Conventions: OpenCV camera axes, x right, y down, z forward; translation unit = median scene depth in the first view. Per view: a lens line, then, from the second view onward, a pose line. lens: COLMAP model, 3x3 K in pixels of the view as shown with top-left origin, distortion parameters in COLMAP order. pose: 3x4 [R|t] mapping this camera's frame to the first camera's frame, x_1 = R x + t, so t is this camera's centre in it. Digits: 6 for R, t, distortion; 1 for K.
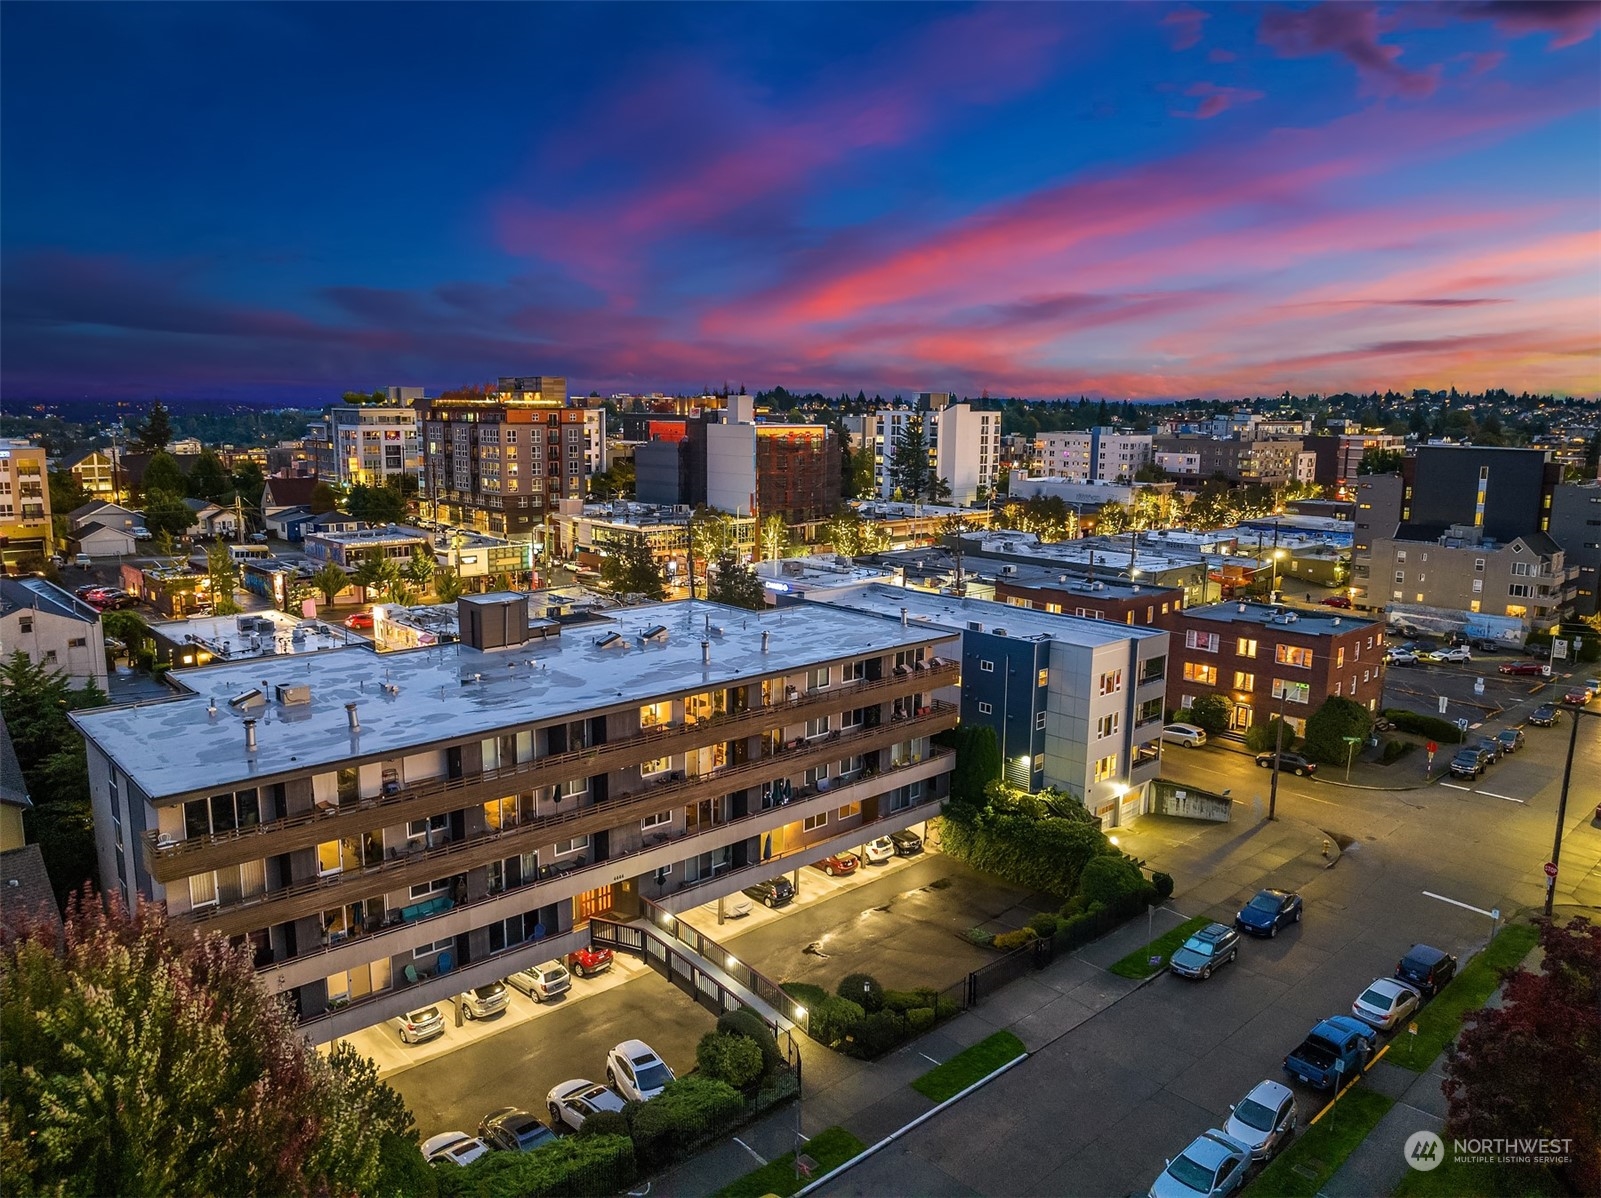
lens RADIAL K [[1128.2, 0, 801.0], [0, 1128.2, 600.8], [0, 0, 1]] dist [-0.034592, -0.013711]
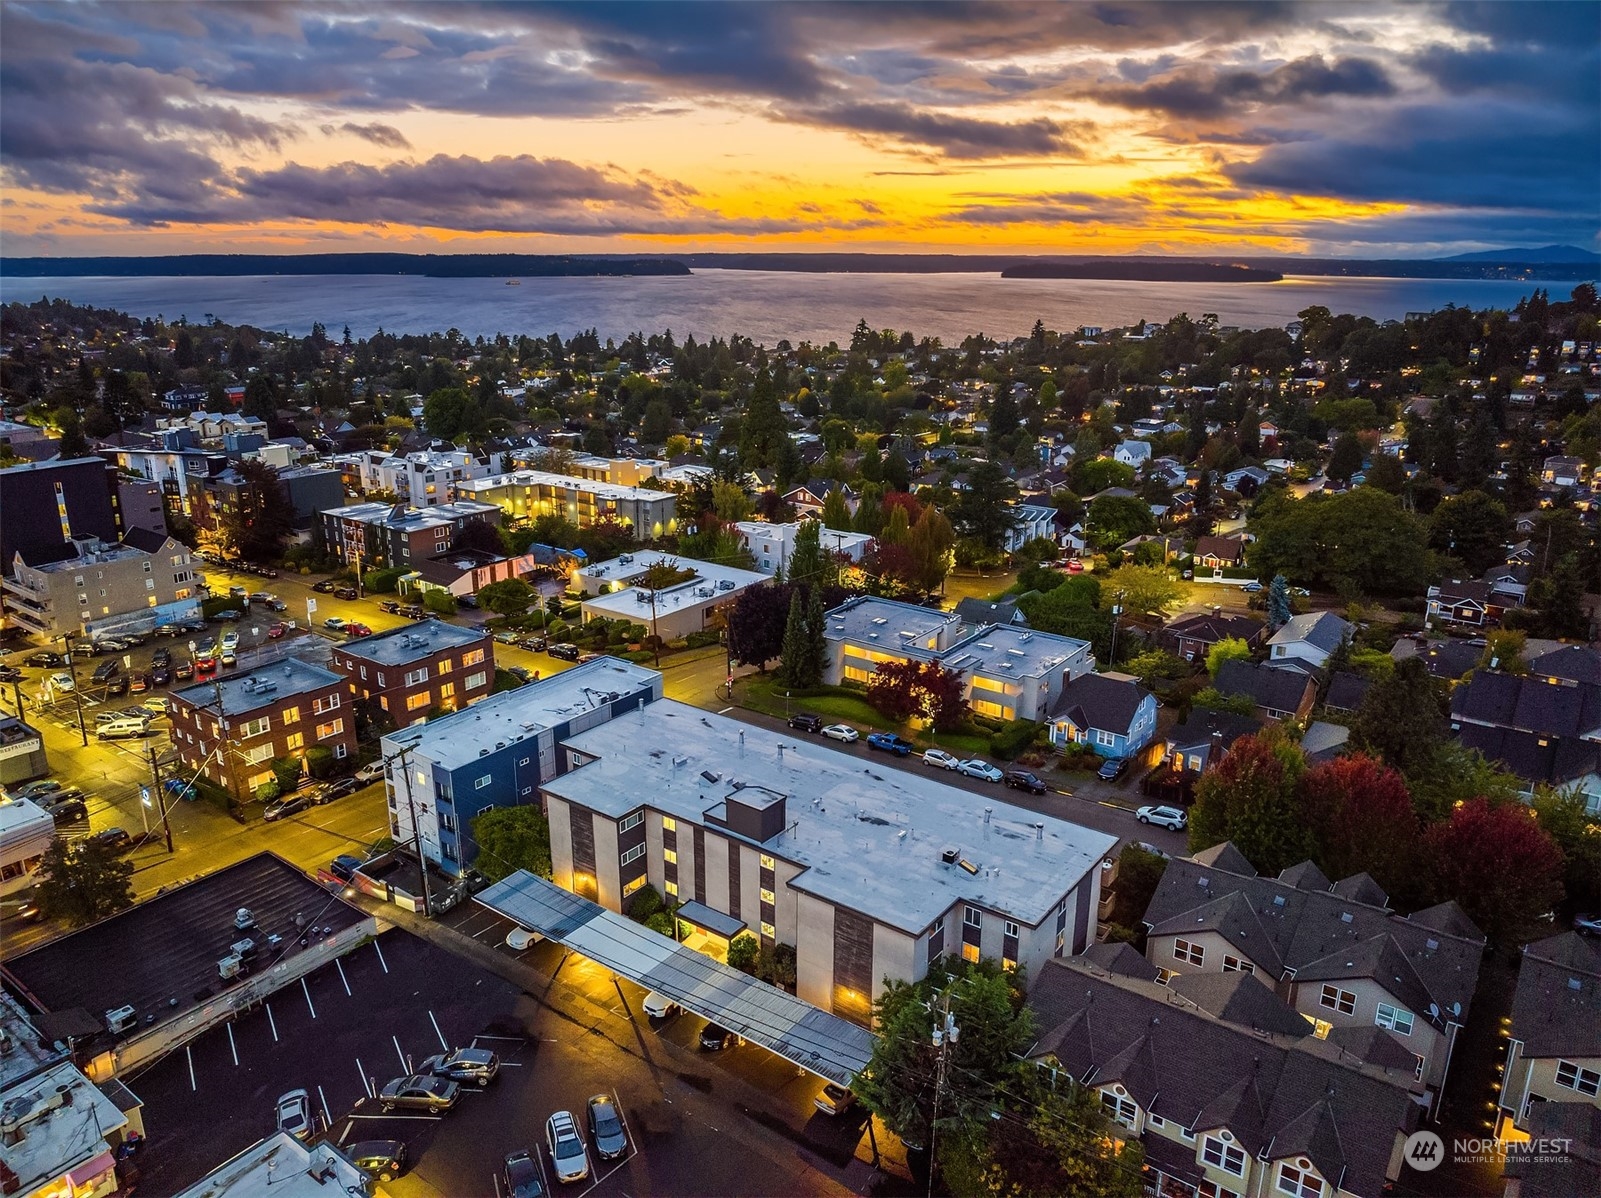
lens RADIAL K [[1128.2, 0, 801.0], [0, 1128.2, 598.7], [0, 0, 1]] dist [-0.034592, -0.013711]
pose [[-0.180033, -0.302691, 0.935931, -0.647197], [0.160543, 0.929677, 0.331551, -0.288655], [-0.970471, 0.209947, -0.118778, 0.485983]]
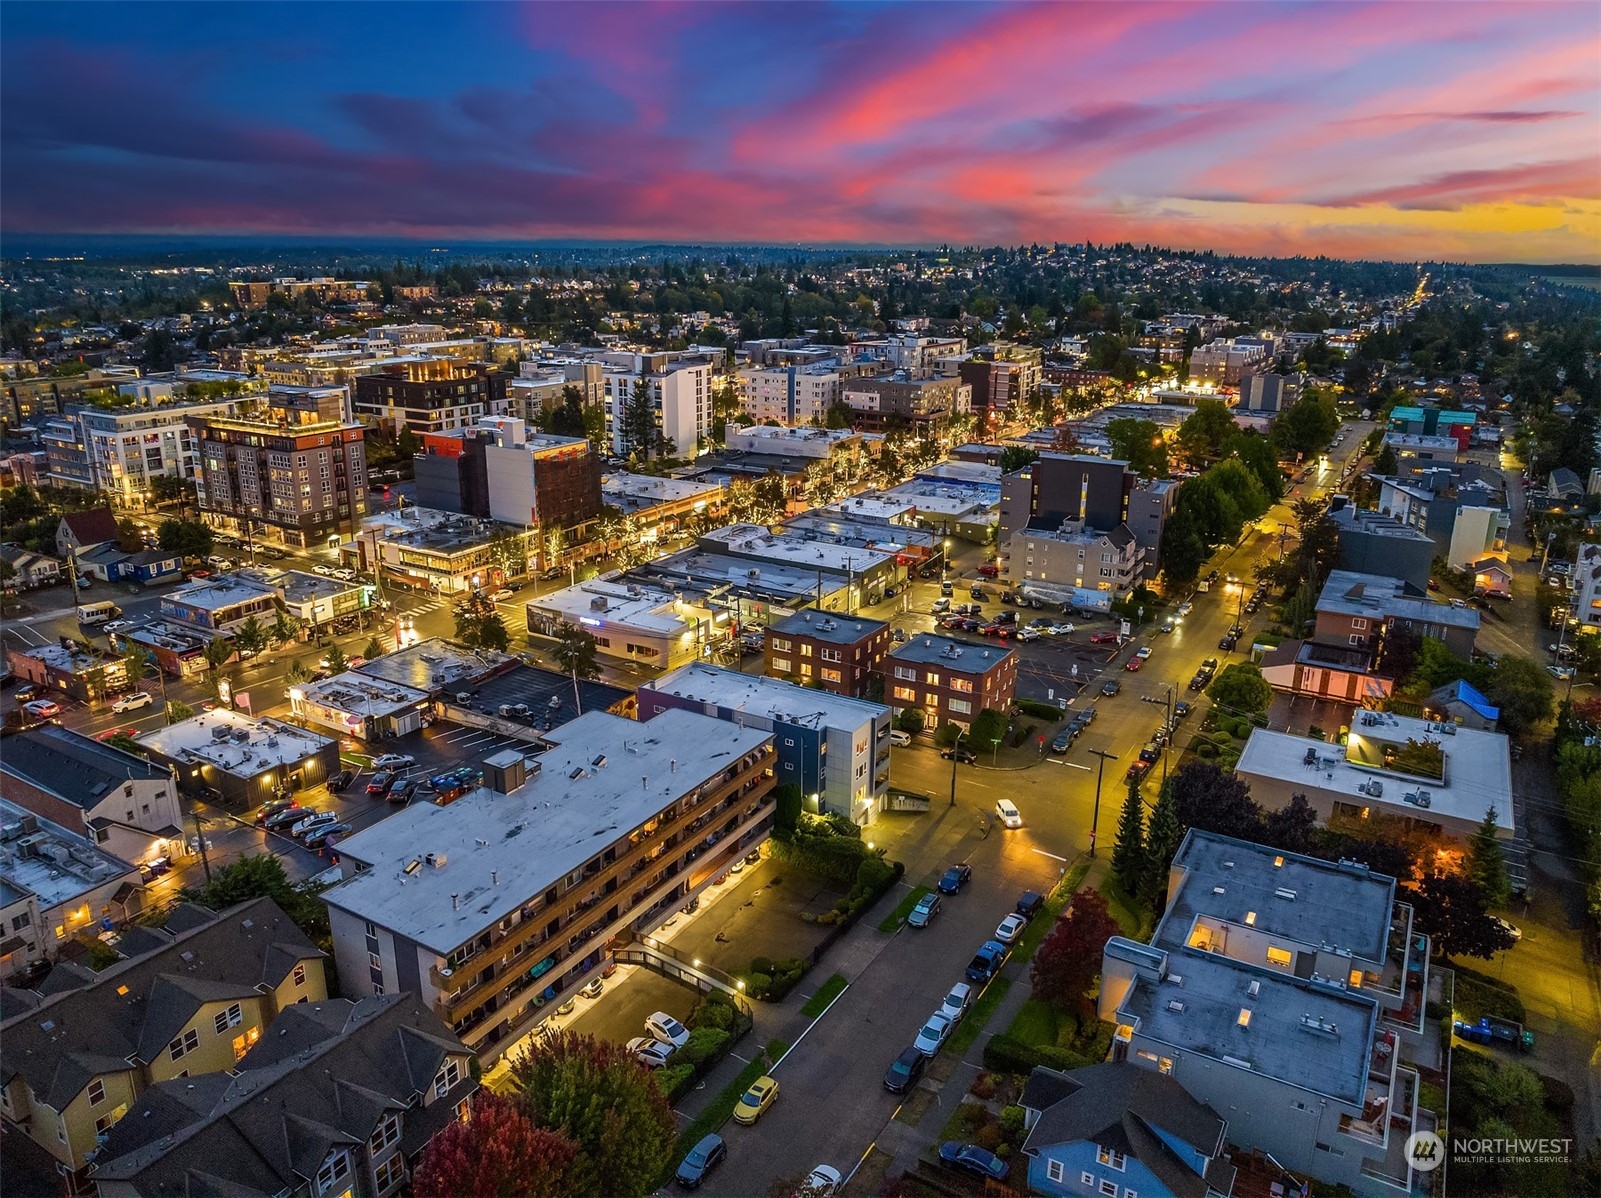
lens RADIAL K [[1128.2, 0, 802.5], [0, 1128.2, 596.0], [0, 0, 1]] dist [-0.034592, -0.013711]
pose [[0.959942, -0.085508, 0.266832, -0.125884], [0.049777, 0.989192, 0.137920, -0.201468], [-0.275741, -0.119113, 0.953823, -0.293575]]
